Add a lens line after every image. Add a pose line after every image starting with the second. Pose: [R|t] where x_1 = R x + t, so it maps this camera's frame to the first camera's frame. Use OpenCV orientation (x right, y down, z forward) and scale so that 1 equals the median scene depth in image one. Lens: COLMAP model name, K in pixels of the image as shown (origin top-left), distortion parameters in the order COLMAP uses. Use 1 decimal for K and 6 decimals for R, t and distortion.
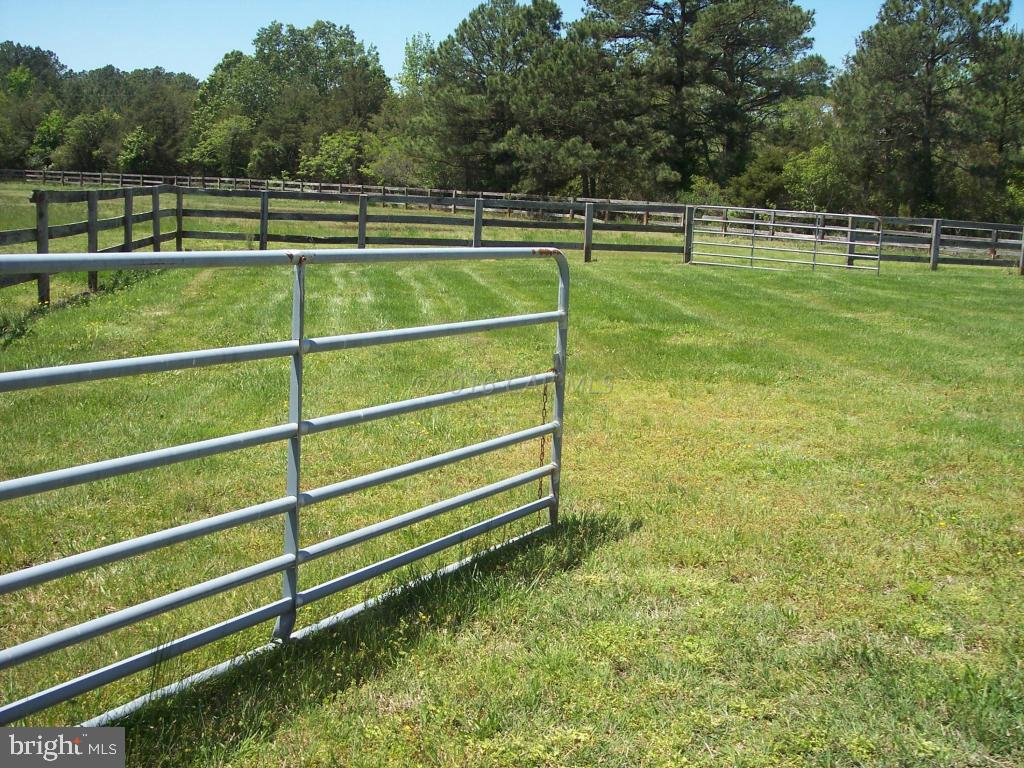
lens RADIAL K [[1143.0, 0, 512.0], [0, 1143.0, 384.0], [0, 0, 1]] dist [-0.127385, 0.172659]
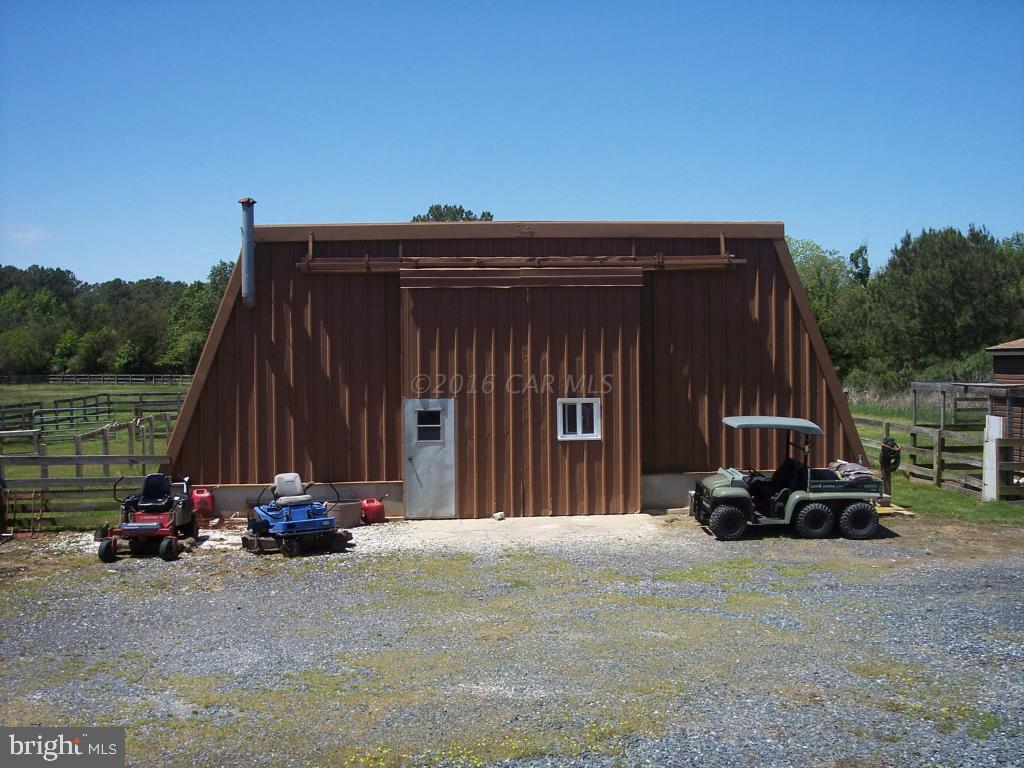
lens RADIAL K [[1143.0, 0, 512.0], [0, 1143.0, 384.0], [0, 0, 1]] dist [-0.127385, 0.172659]
pose [[0.997950, -0.062588, -0.013393, 0.151798], [0.060010, 0.987716, -0.144278, 0.053619], [0.022259, 0.143179, 0.989447, -0.354414]]
